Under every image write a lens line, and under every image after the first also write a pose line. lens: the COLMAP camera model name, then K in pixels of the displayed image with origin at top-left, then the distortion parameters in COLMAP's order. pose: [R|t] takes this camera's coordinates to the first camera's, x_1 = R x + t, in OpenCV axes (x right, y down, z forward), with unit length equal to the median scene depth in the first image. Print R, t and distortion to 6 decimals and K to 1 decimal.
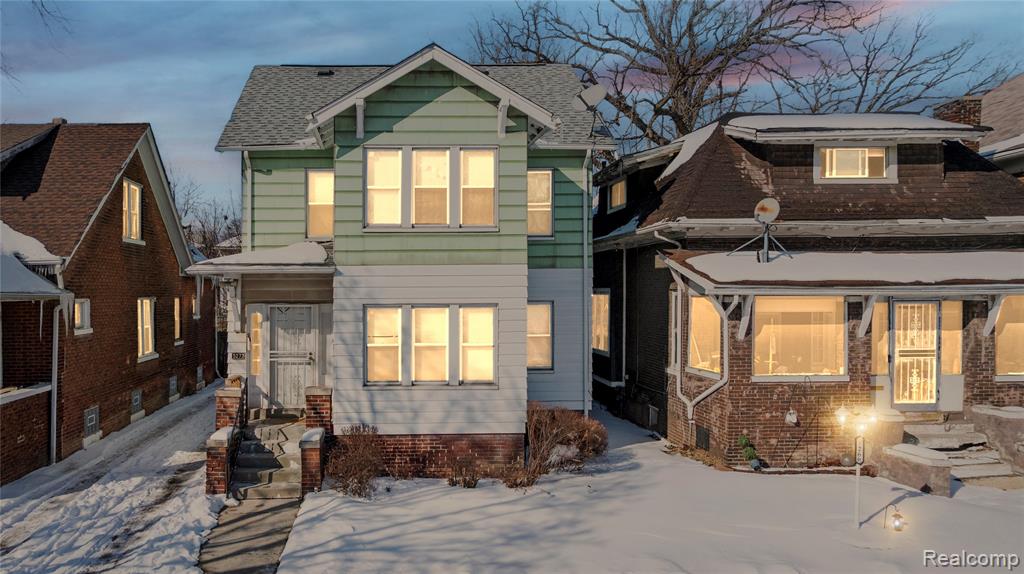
lens RADIAL K [[738.6, 0, 512.0], [0, 738.6, 287.0], [0, 0, 1]] dist [-0.006531, -0.001538]
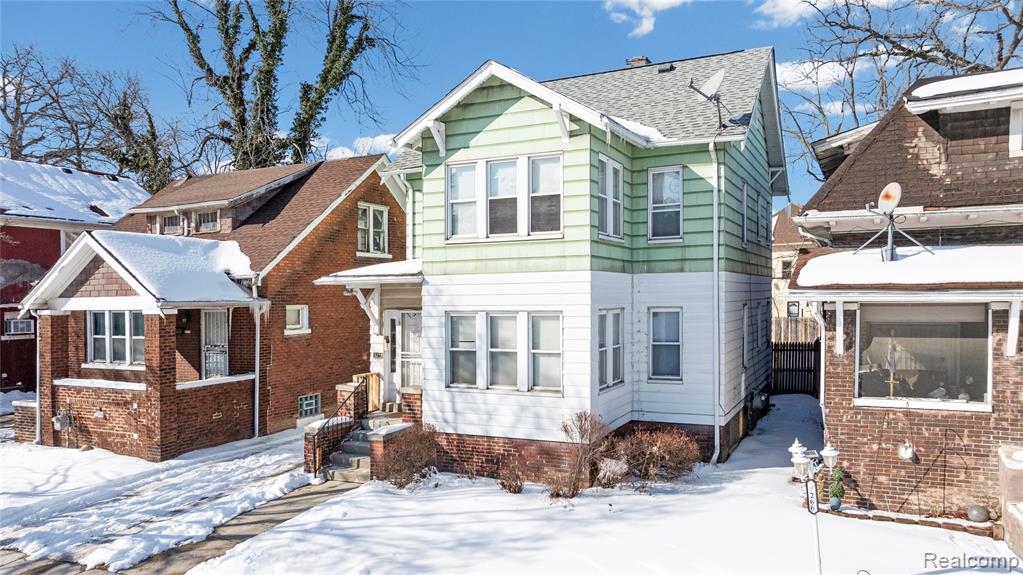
lens RADIAL K [[733.1, 0, 511.5], [0, 733.1, 287.5], [0, 0, 1]] dist [-0.011624, 0.001416]
pose [[0.894692, -0.011393, -0.446538, 0.358897], [0.010268, 0.999935, -0.004940, -0.004519], [0.446565, -0.000165, 0.894751, 0.090203]]
